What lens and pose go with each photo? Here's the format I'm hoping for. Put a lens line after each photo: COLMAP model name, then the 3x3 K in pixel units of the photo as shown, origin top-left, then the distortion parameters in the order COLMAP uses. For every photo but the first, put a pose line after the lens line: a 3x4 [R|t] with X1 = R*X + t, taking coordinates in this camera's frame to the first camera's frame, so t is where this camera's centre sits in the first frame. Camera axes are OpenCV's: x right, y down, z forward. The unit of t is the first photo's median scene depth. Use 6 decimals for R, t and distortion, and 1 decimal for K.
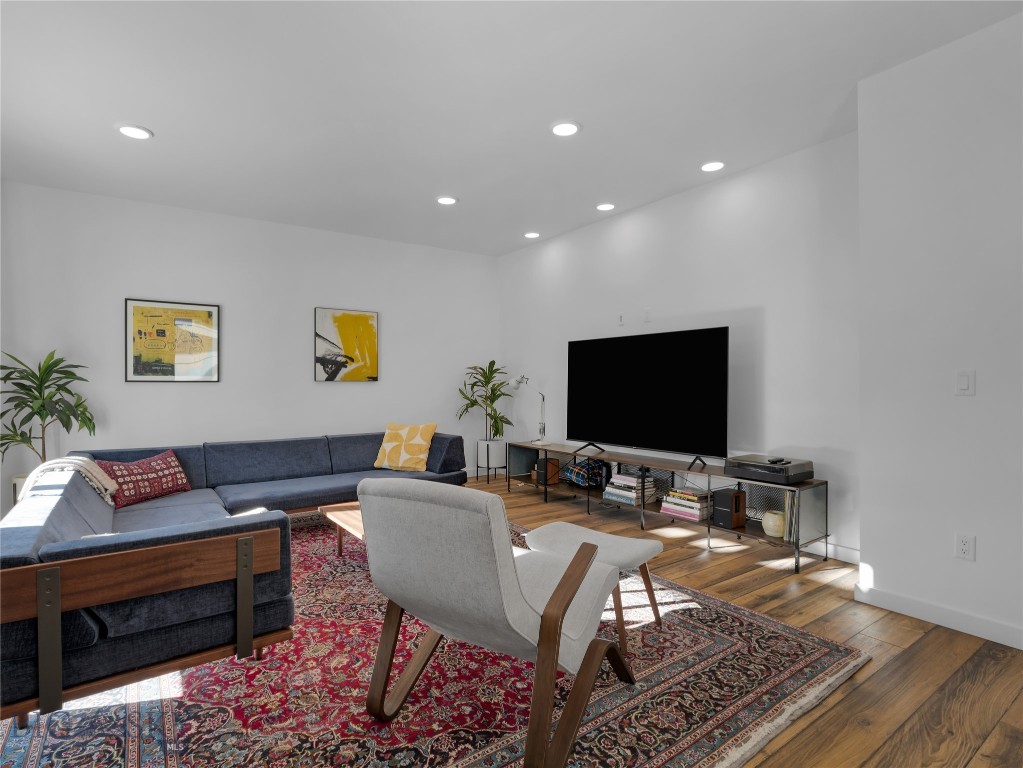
lens RADIAL K [[527.6, 0, 505.7], [0, 527.6, 378.1], [0, 0, 1]] dist [-0.020141, 0.002848]
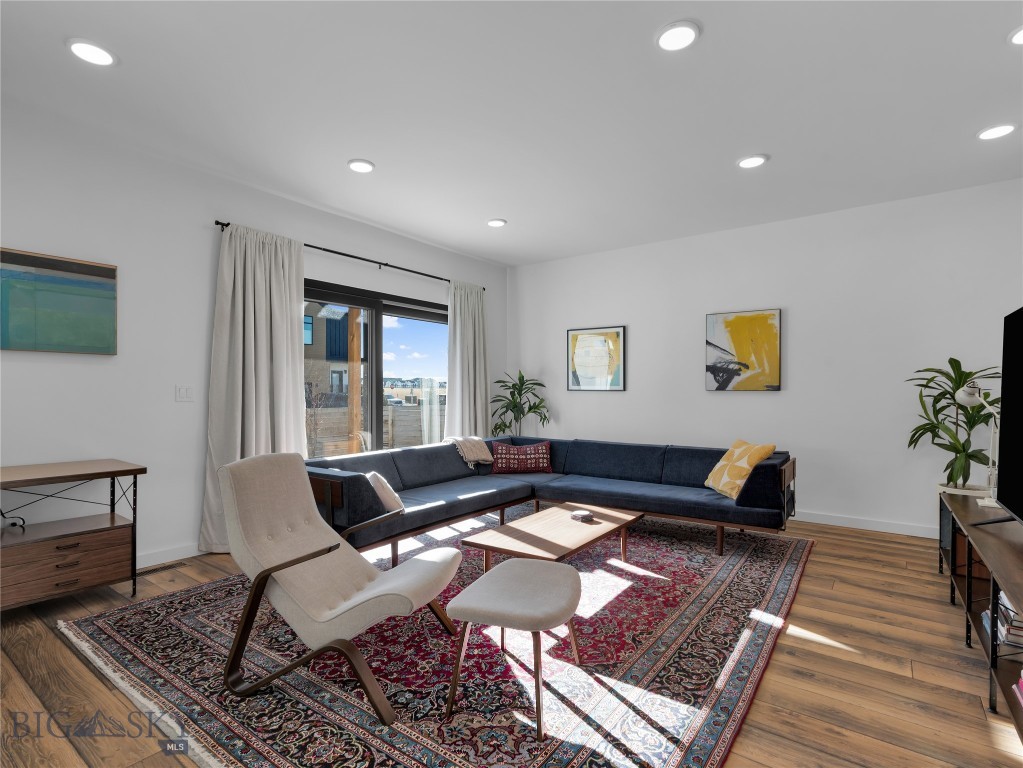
lens RADIAL K [[527.6, 0, 505.7], [0, 527.6, 378.1], [0, 0, 1]] dist [-0.020141, 0.002848]
pose [[0.303054, -0.019057, -0.952783, 0.470251], [0.002764, 0.999813, -0.019118, 0.000566], [0.952970, 0.003160, 0.303050, 0.367512]]
